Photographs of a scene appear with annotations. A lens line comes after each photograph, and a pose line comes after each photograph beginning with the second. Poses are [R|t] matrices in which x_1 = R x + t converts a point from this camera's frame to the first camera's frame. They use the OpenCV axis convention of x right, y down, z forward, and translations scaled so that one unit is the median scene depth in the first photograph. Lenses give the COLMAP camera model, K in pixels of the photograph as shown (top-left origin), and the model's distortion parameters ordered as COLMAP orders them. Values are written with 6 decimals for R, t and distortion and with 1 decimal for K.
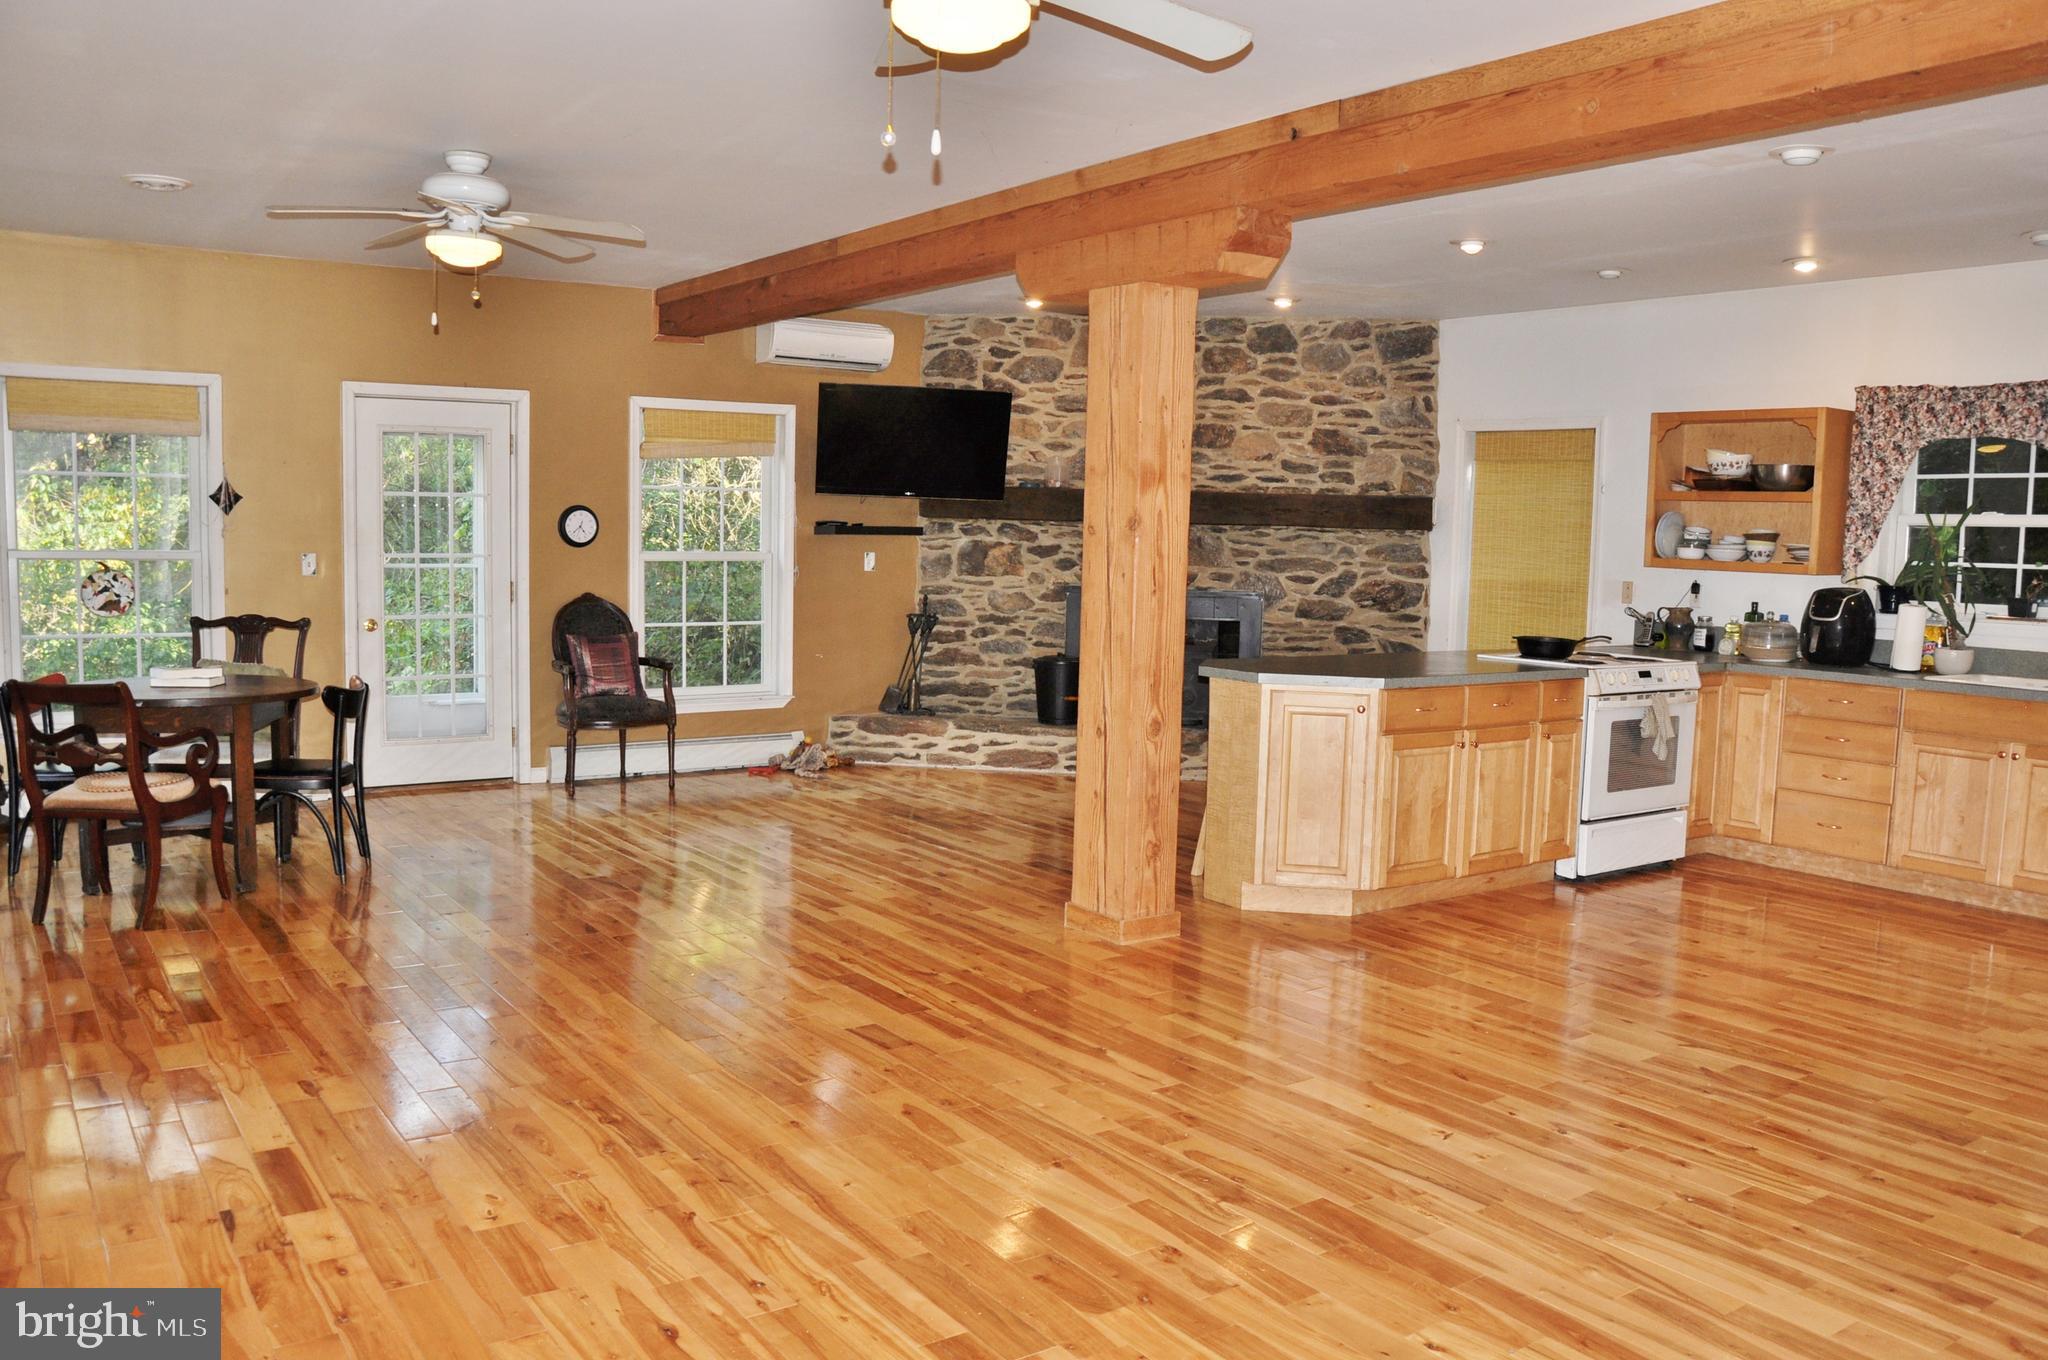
lens RADIAL K [[1612.2, 0, 1024.0], [0, 1612.2, 680.0], [0, 0, 1]] dist [-0.154632, 0.127171]
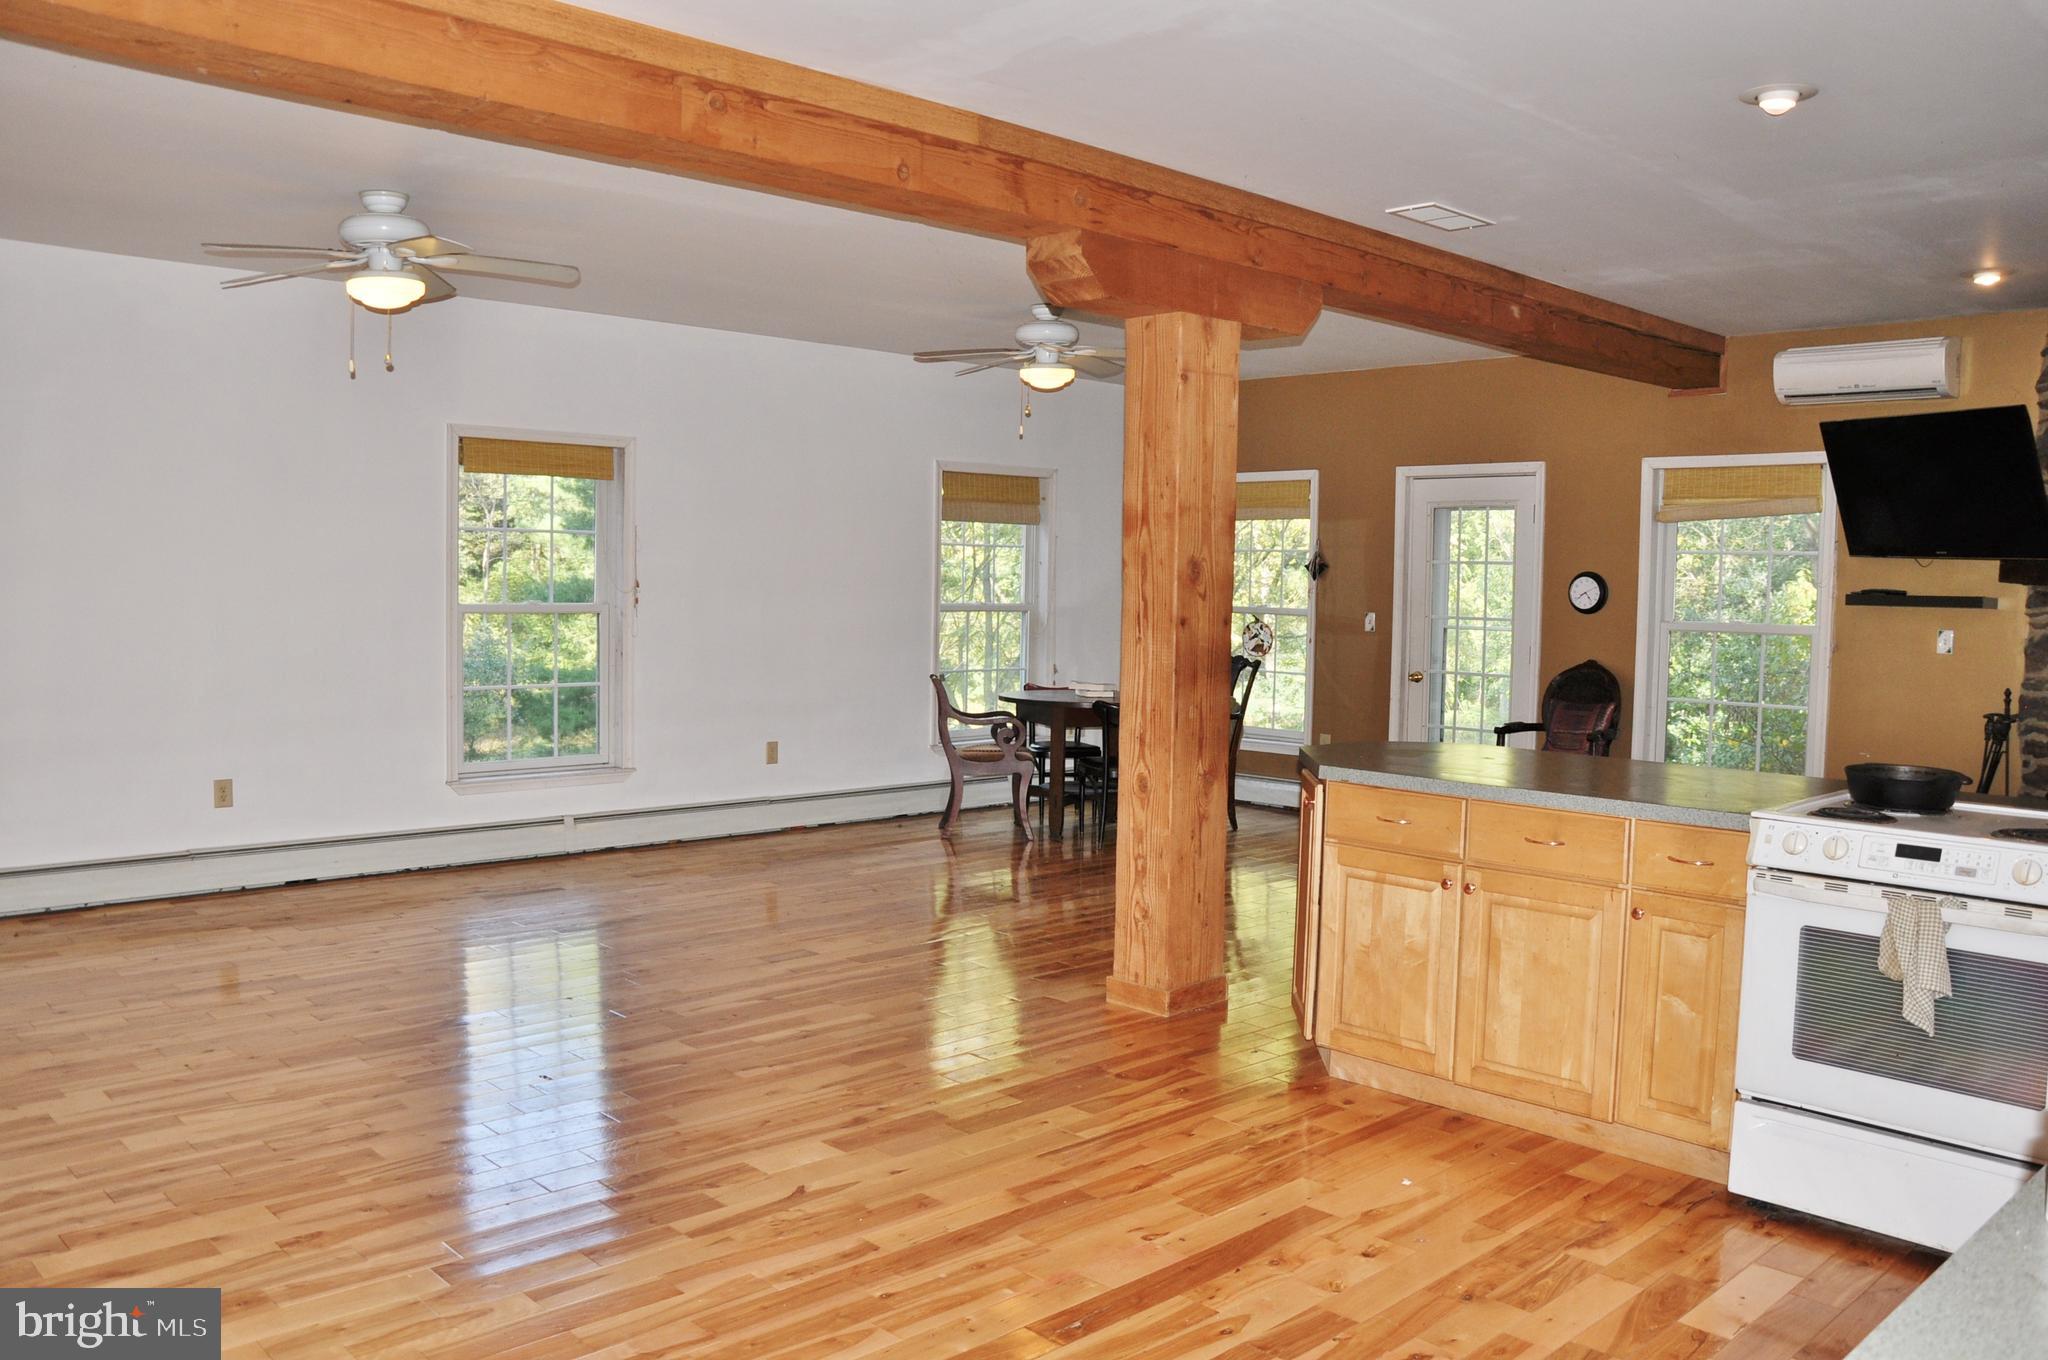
lens RADIAL K [[1612.2, 0, 1024.0], [0, 1612.2, 680.0], [0, 0, 1]] dist [-0.154632, 0.127171]
pose [[0.157104, 0.044178, -0.986593, 0.649326], [-0.107403, 0.993838, 0.027400, -0.031730], [0.981724, 0.101659, 0.160881, 0.504316]]
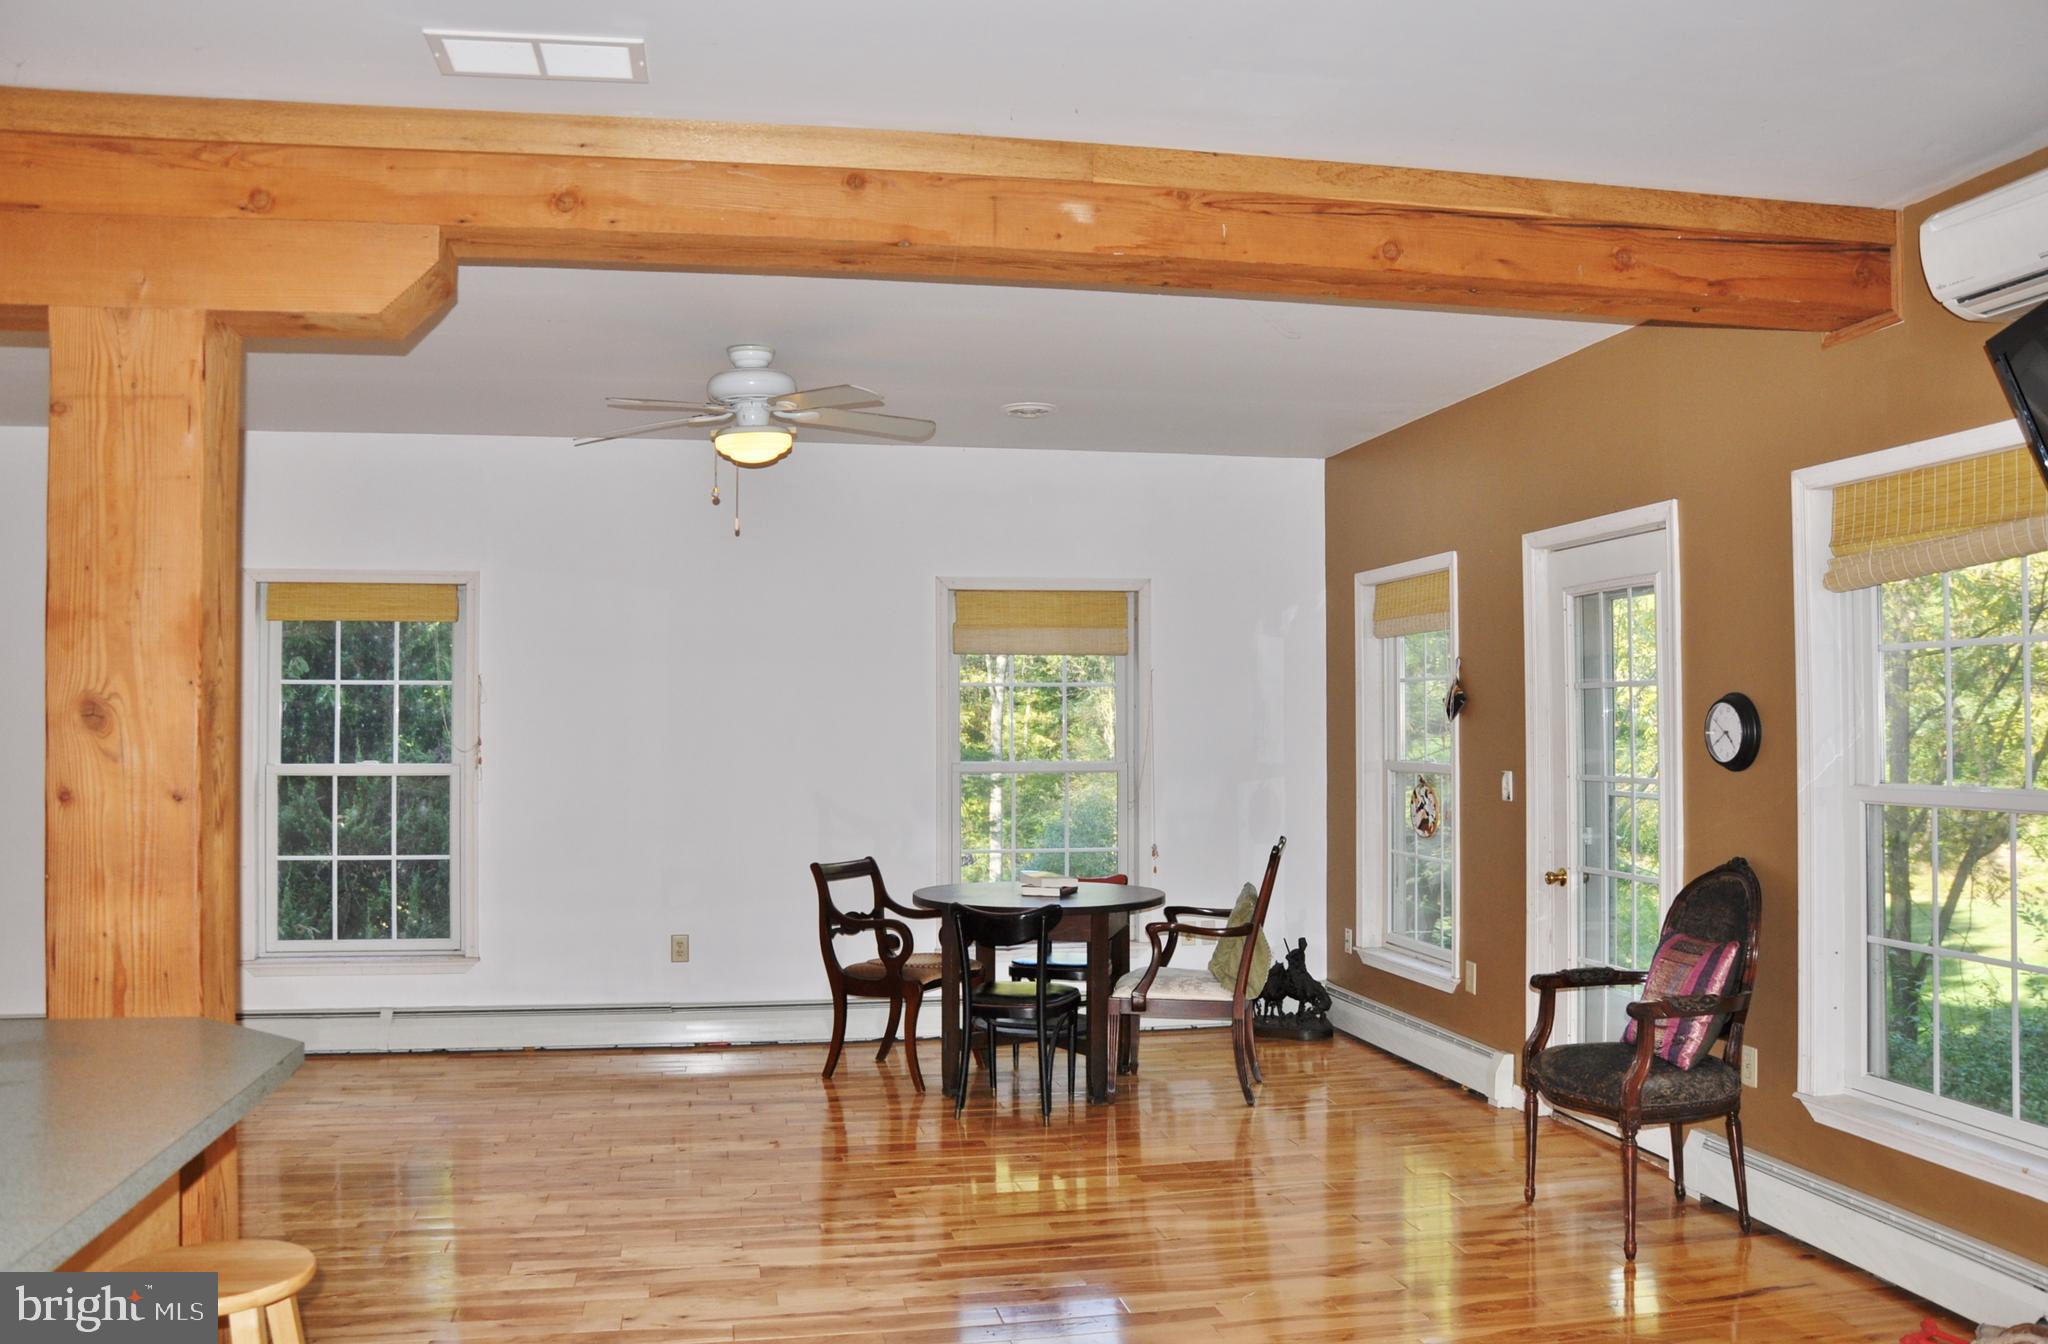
lens RADIAL K [[1622.3, 0, 1024.0], [0, 1622.3, 672.0], [0, 0, 1]] dist [-0.146228, 0.122953]
pose [[-0.404040, -0.049947, -0.913377, 0.306200], [-0.092782, 0.995596, -0.013400, -0.087909], [0.910024, 0.079331, -0.406894, 1.006091]]
